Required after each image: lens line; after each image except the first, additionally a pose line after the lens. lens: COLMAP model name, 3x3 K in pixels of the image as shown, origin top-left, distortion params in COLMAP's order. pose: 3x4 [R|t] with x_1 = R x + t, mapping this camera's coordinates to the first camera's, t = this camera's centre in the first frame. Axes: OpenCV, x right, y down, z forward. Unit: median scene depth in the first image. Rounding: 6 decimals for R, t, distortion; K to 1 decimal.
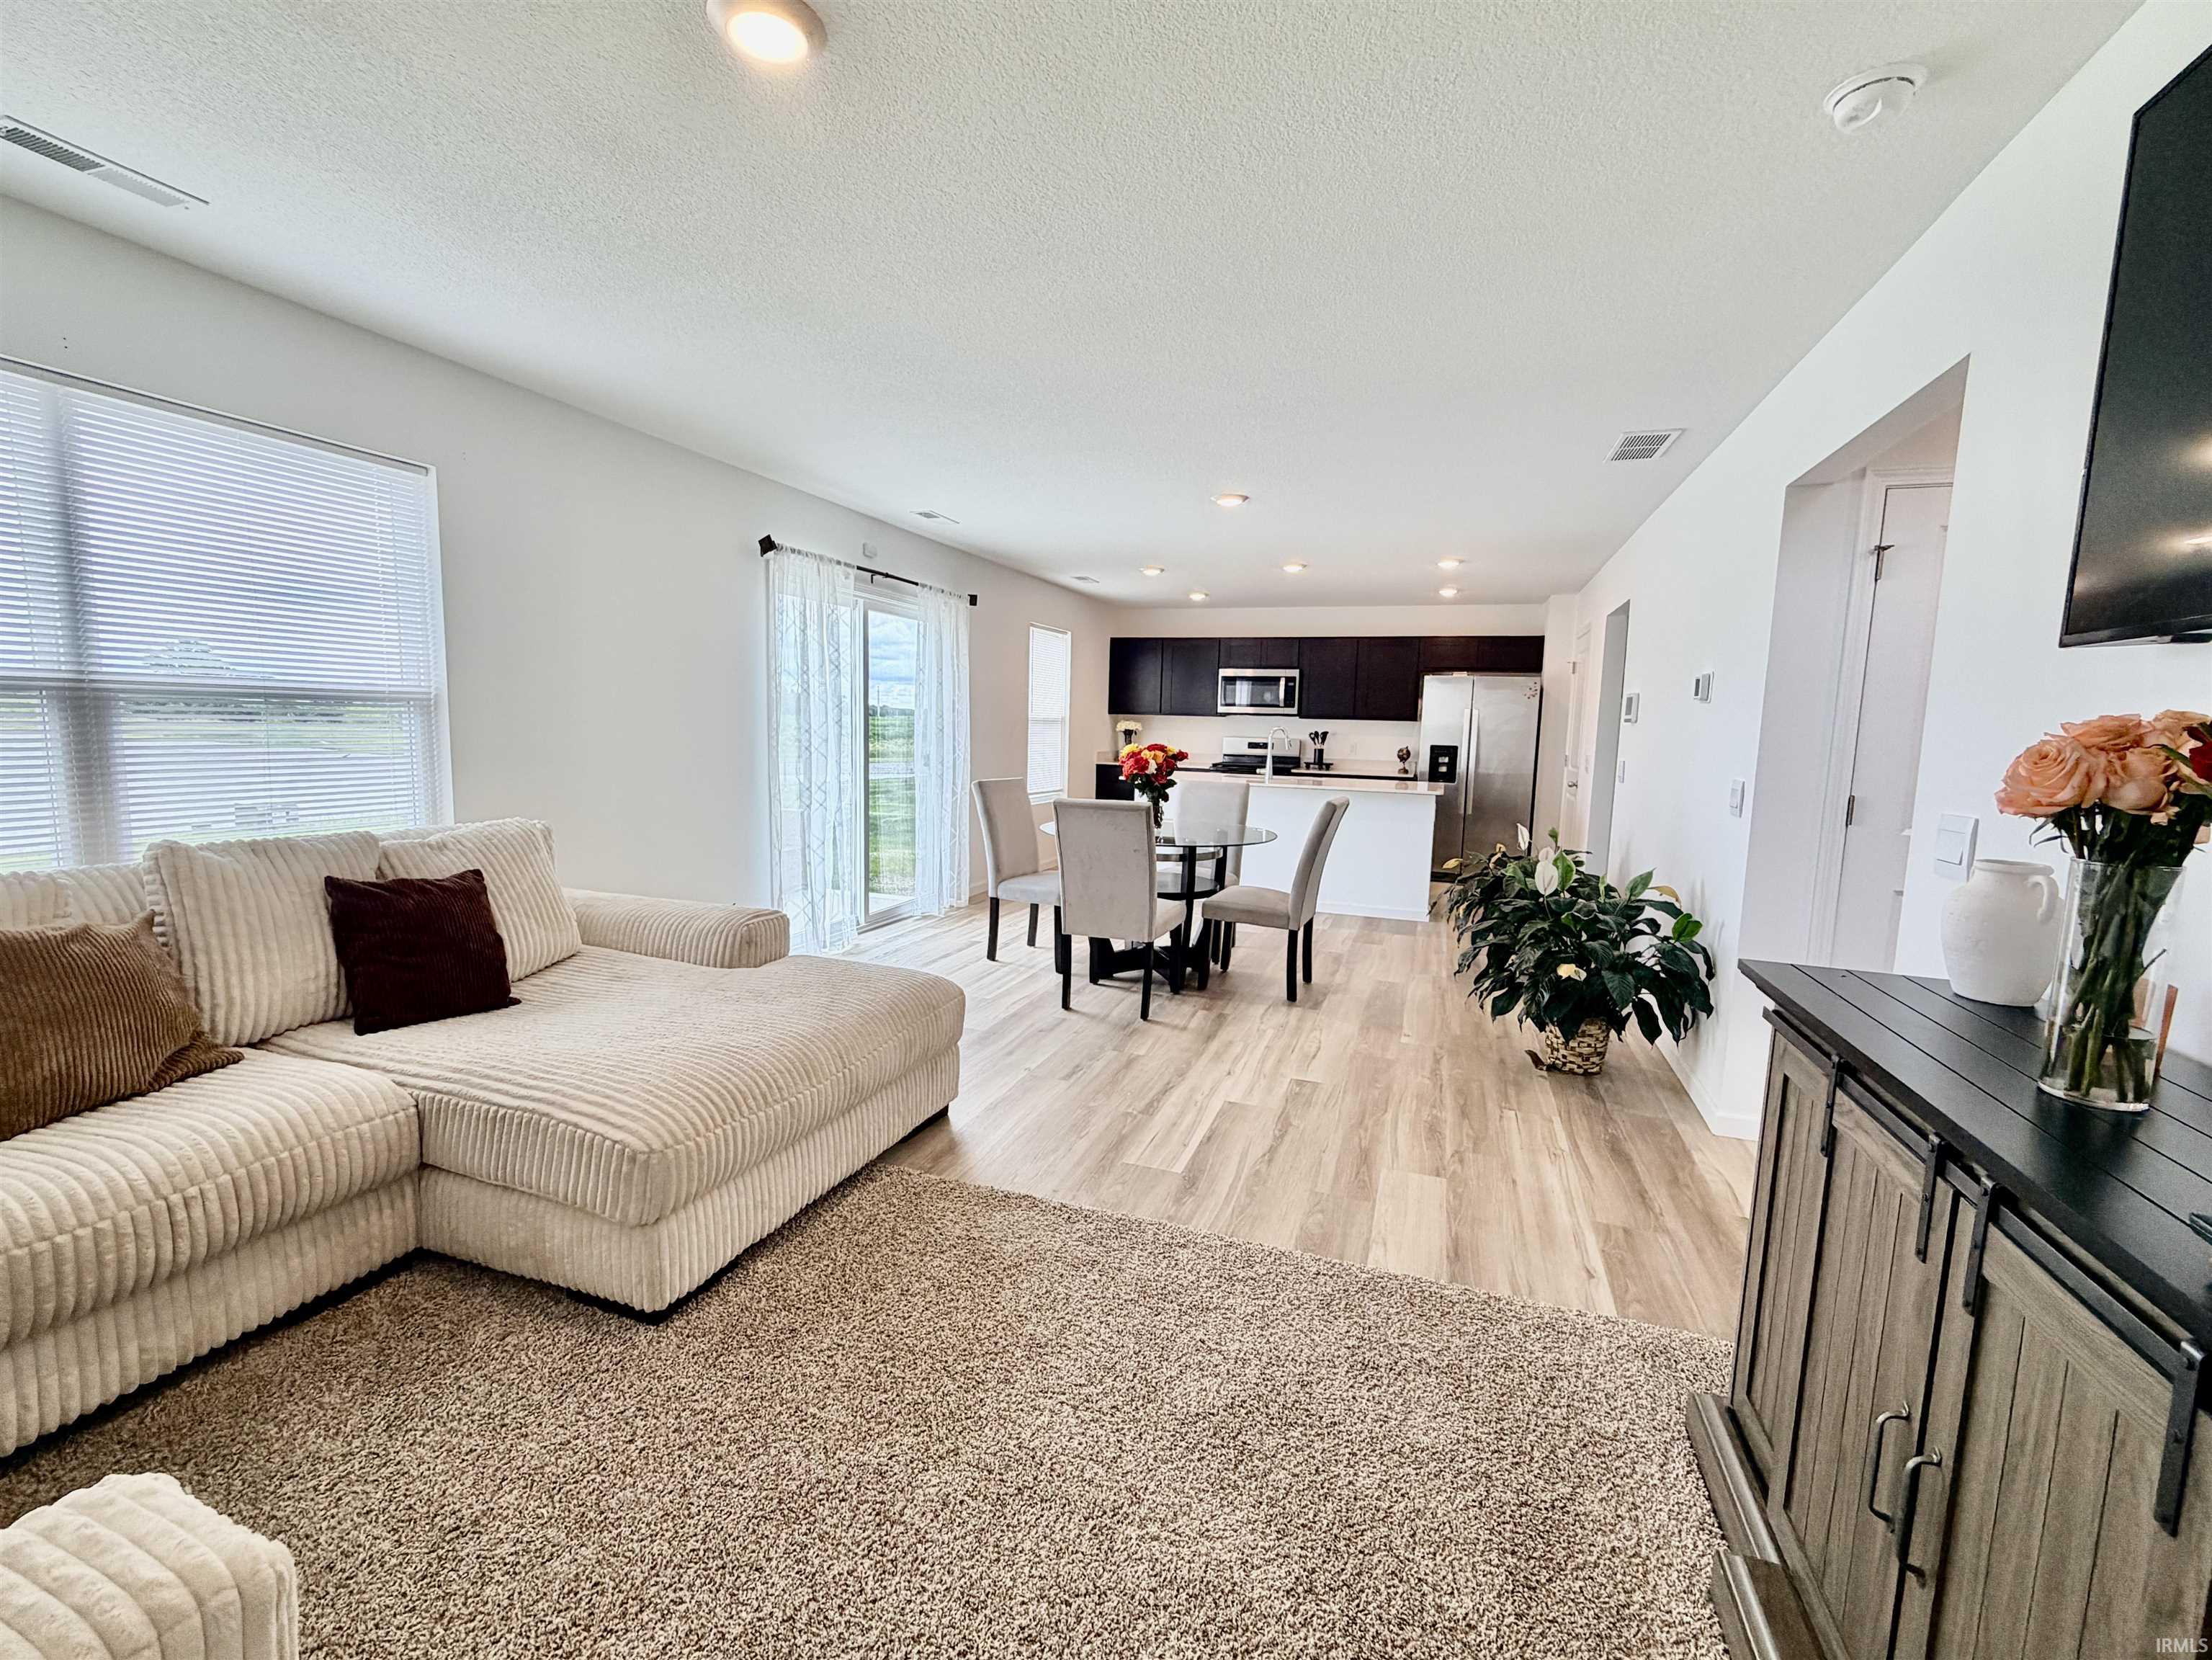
lens RADIAL K [[896.8, 0, 1102.6], [0, 896.8, 827.7], [0, 0, 1]] dist [0.000337, -0.000157]
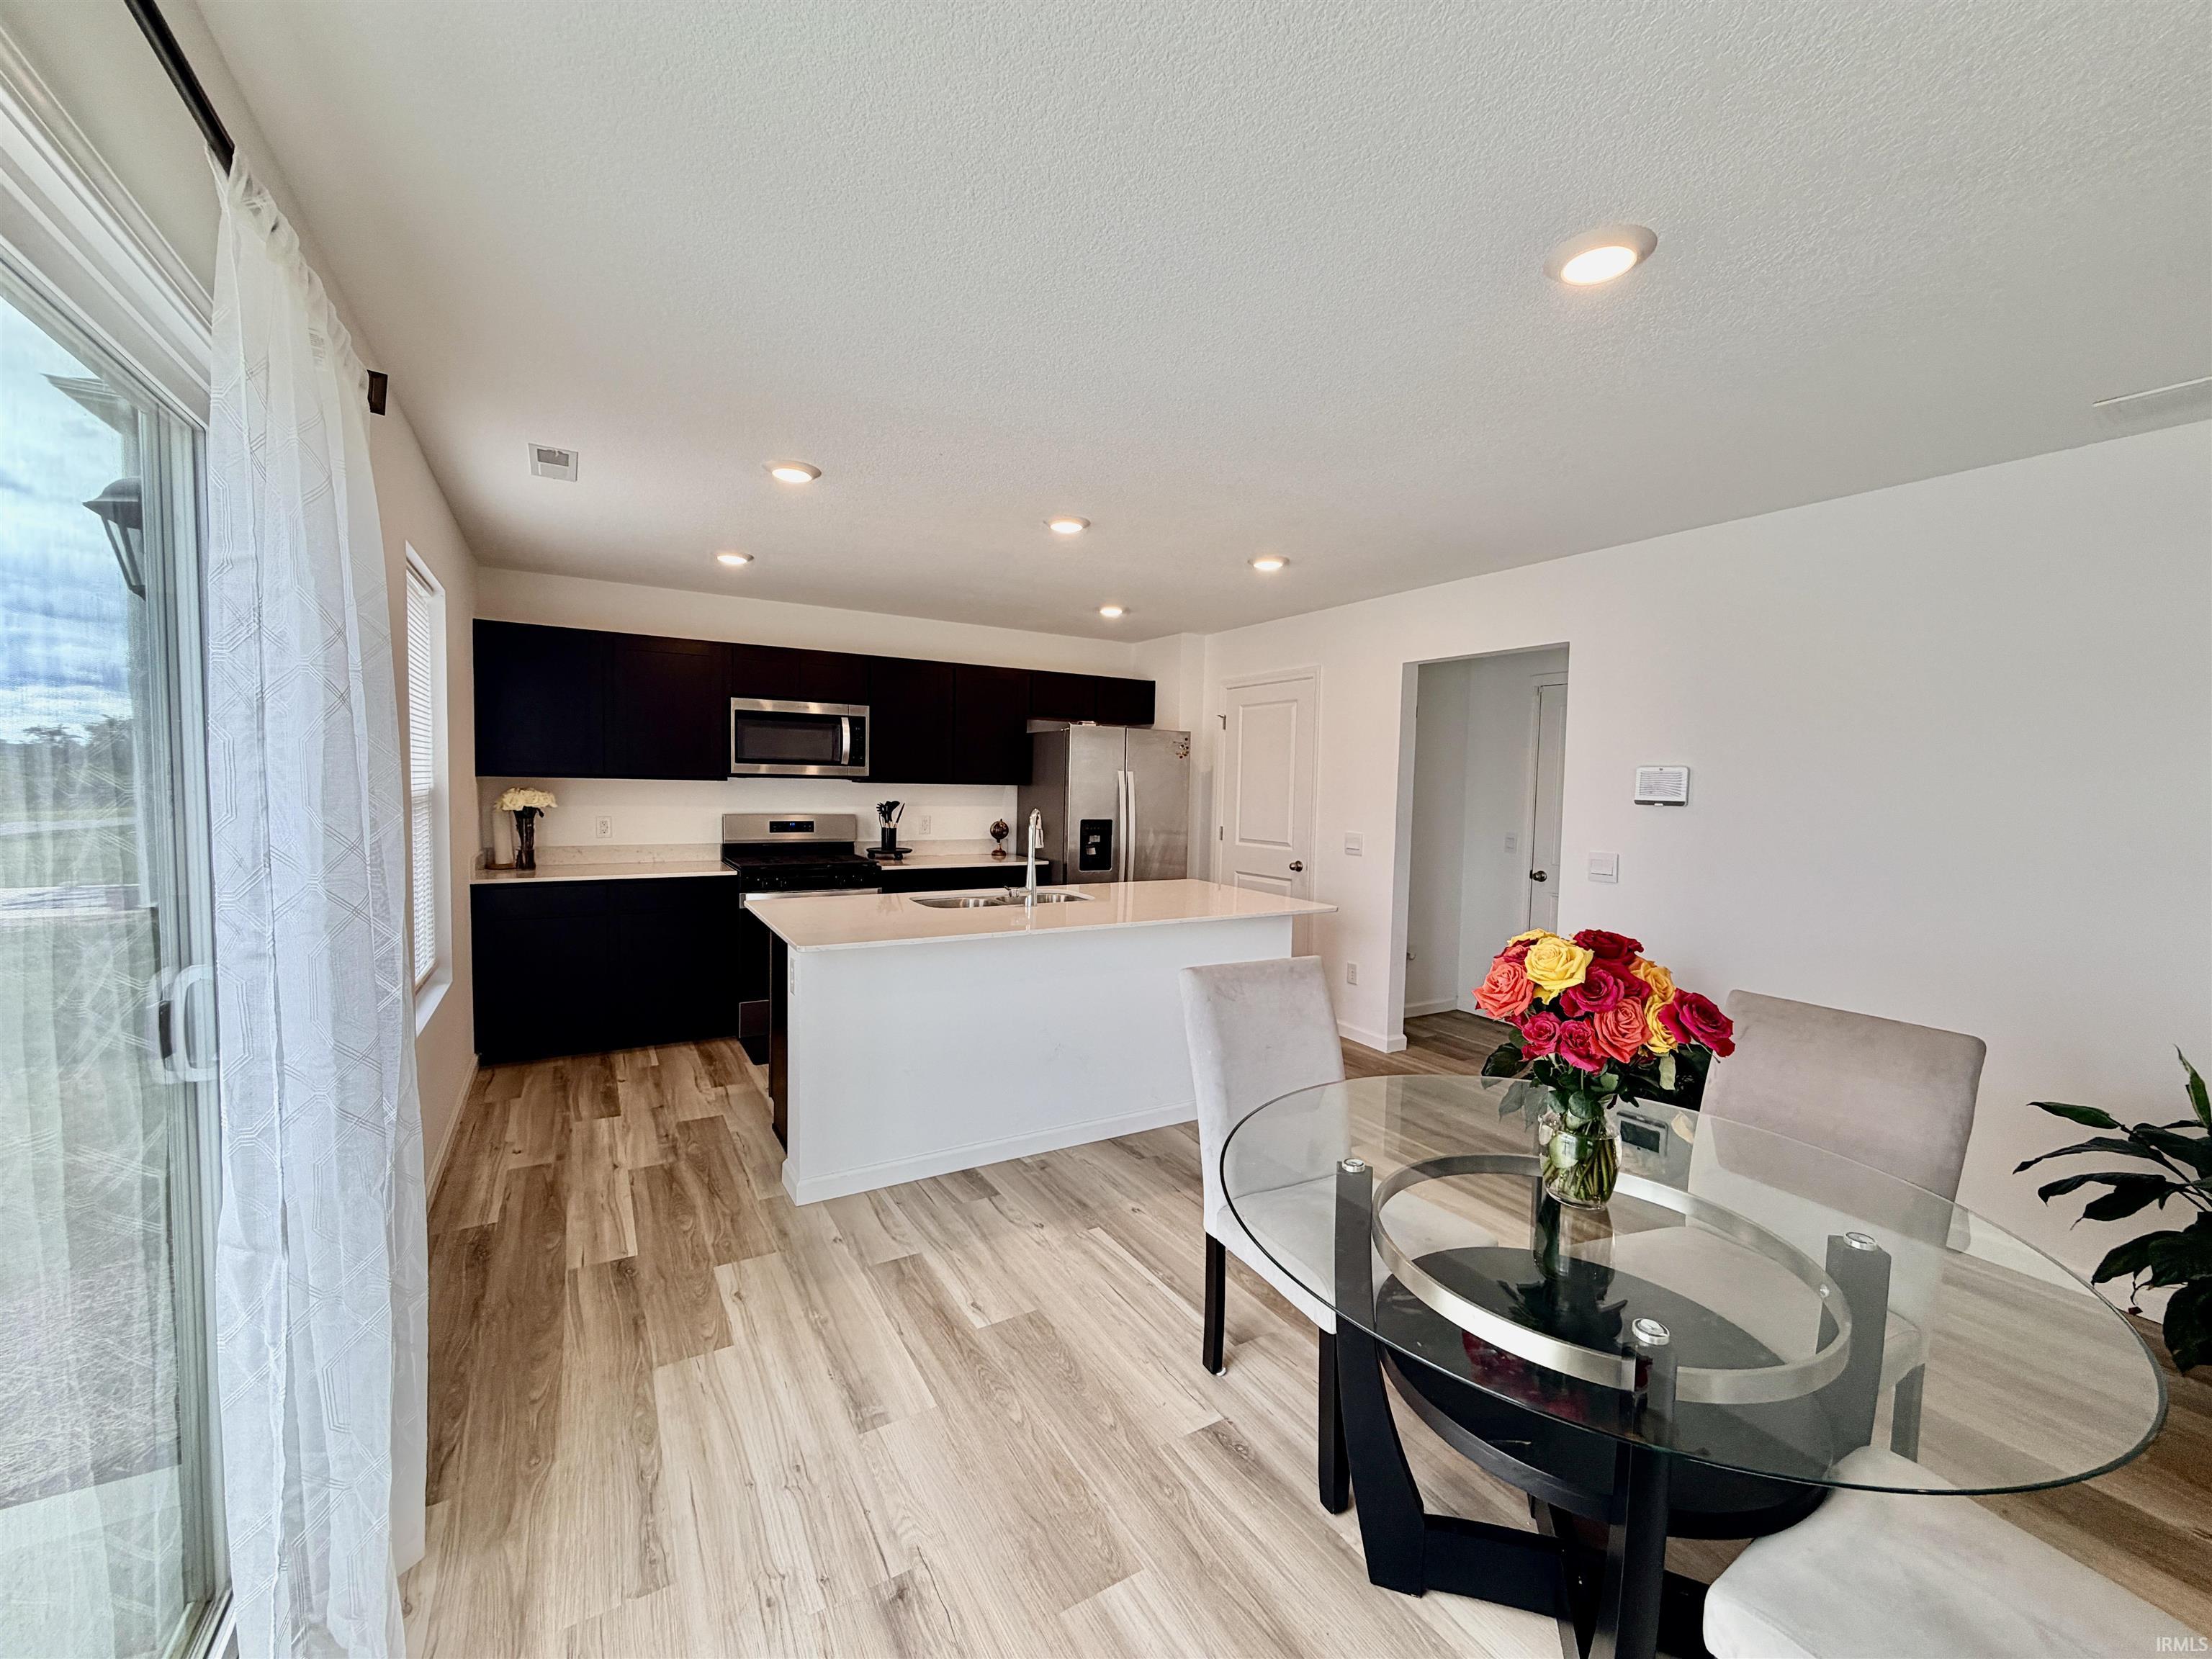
lens RADIAL K [[883.7, 0, 1105.2], [0, 883.7, 832.9], [0, 0, 1]] dist [0.001292, -0.000574]
pose [[0.629387, -0.063190, 0.774519, -0.160383], [0.089493, 0.995951, 0.008532, -0.078173], [-0.771922, 0.063944, 0.632493, 0.485712]]
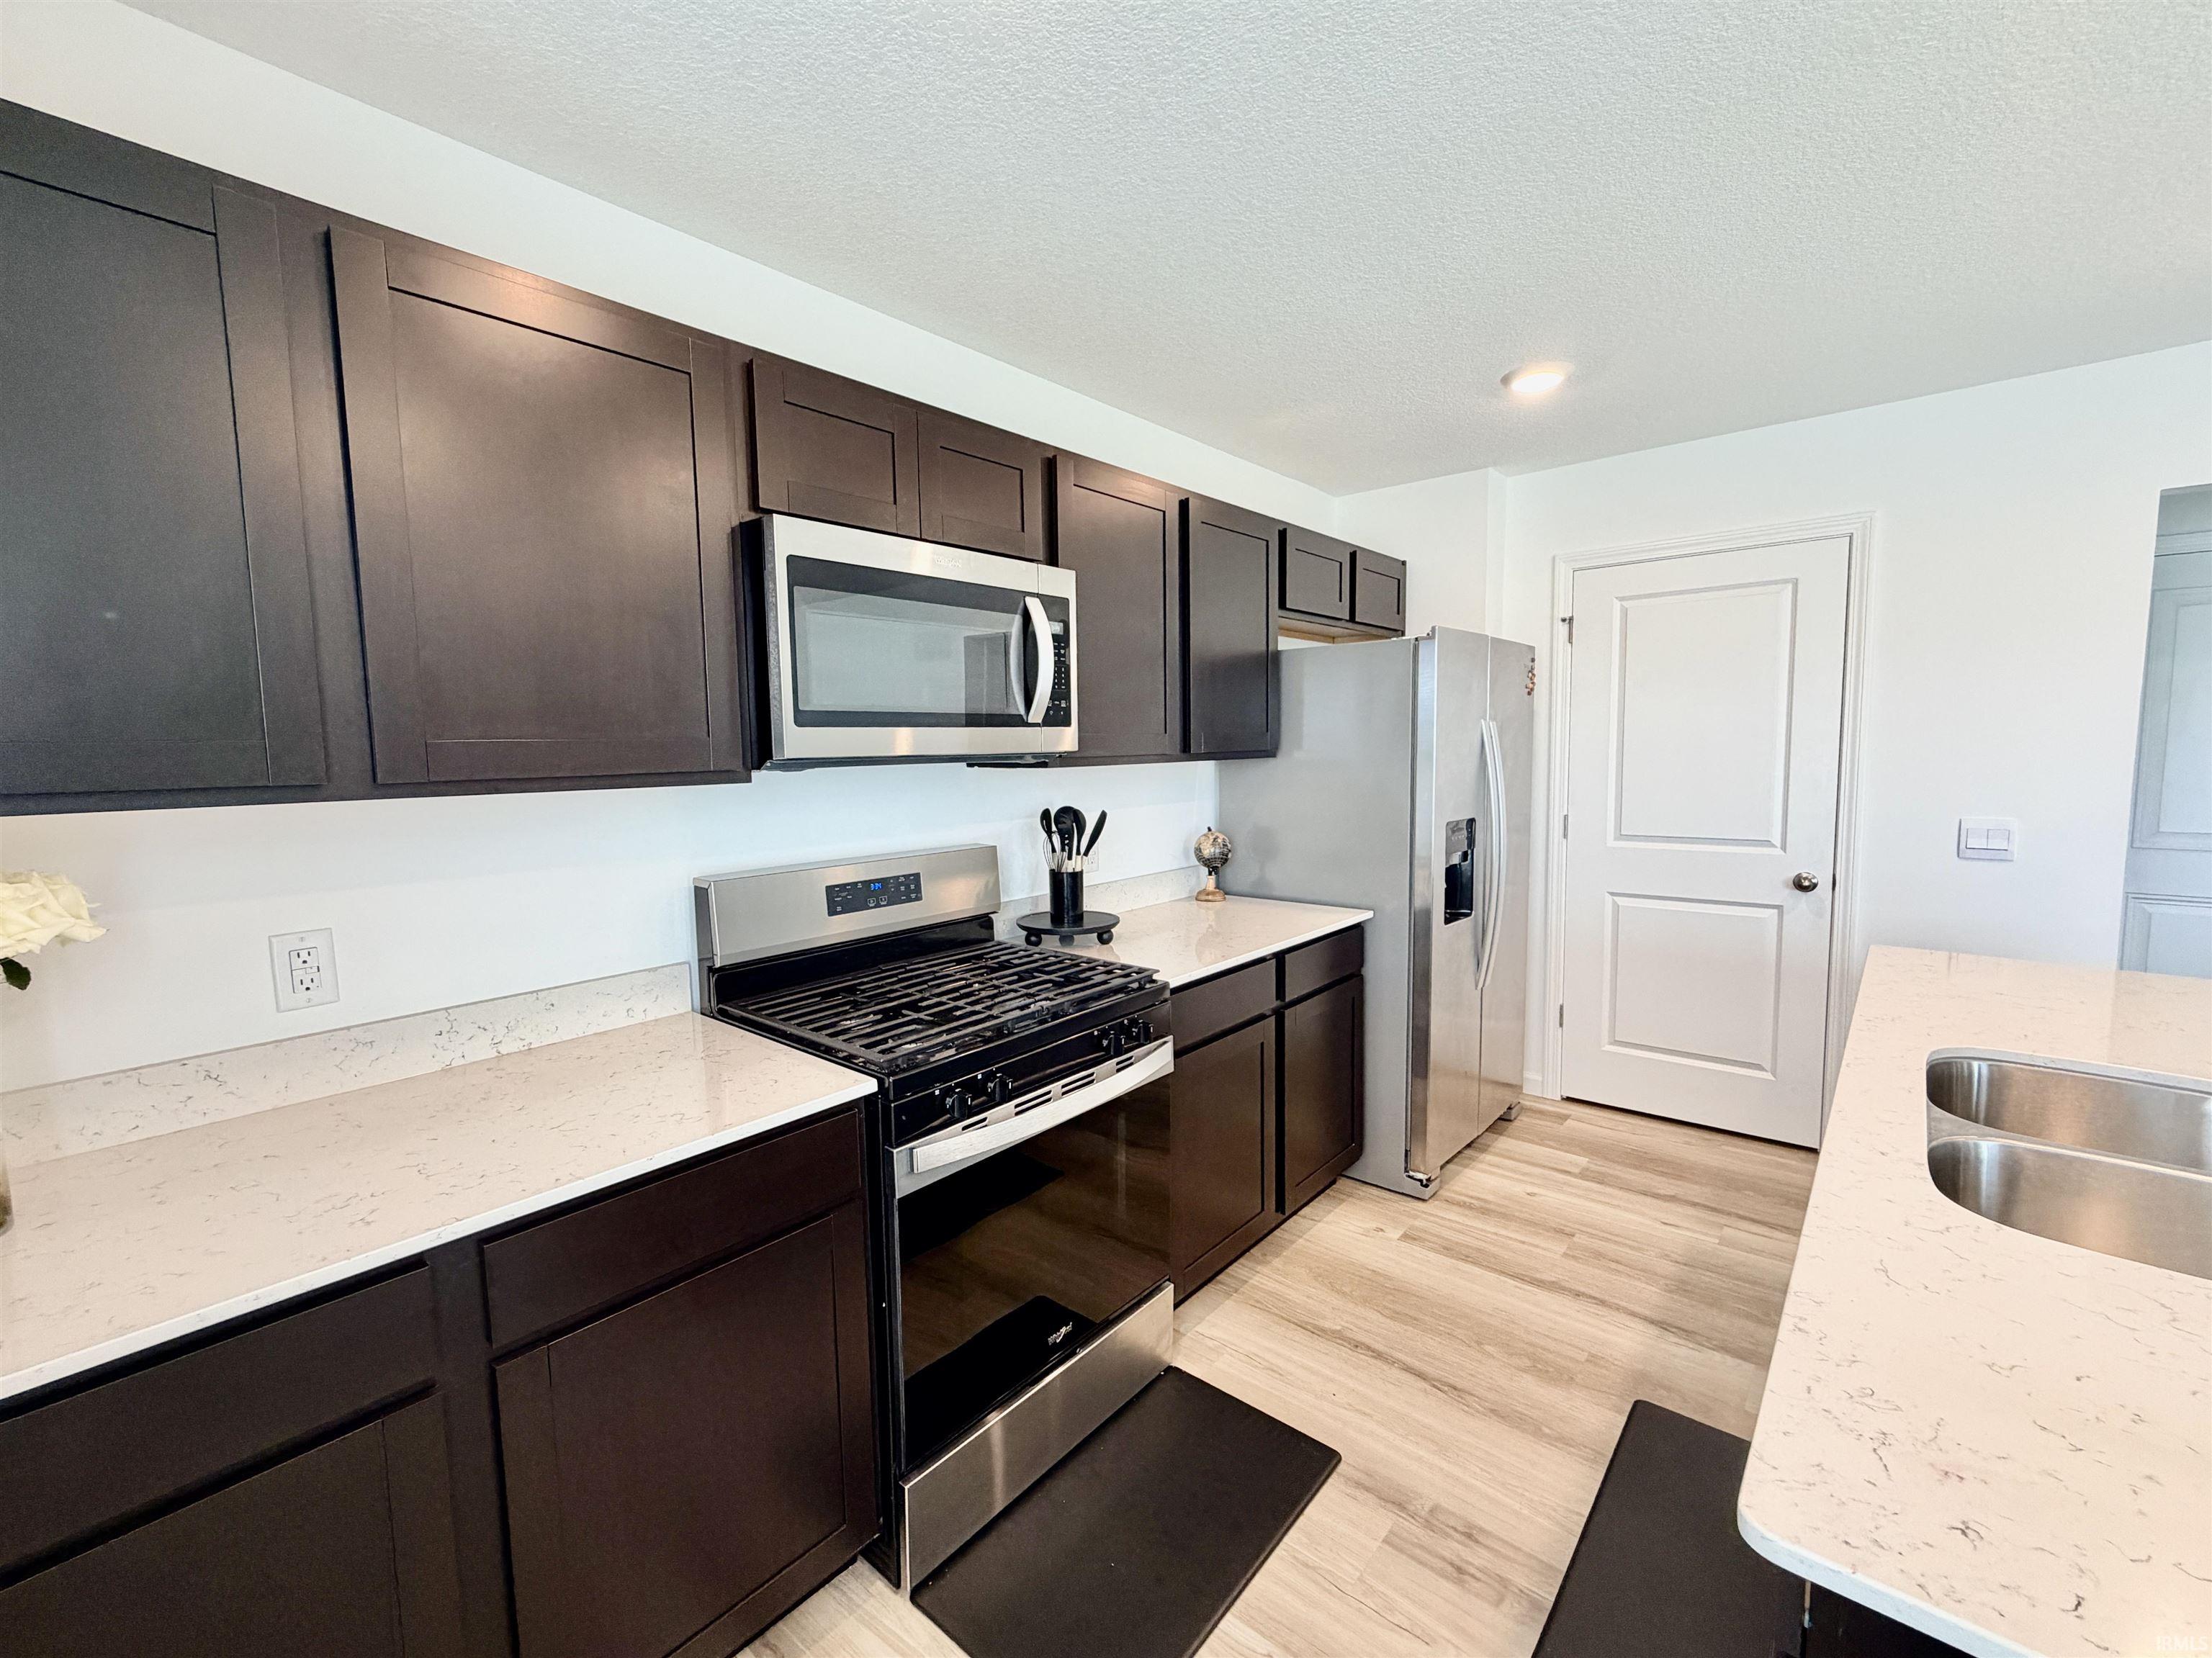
lens RADIAL K [[928.2, 0, 1106.0], [0, 928.2, 829.0], [0, 0, 1]] dist [0.003045, 0.000139]
pose [[0.345888, -0.123300, 0.930139, -0.022379], [0.137786, 0.987256, 0.079633, -0.125093], [-0.928103, 0.100616, 0.358469, 0.903290]]
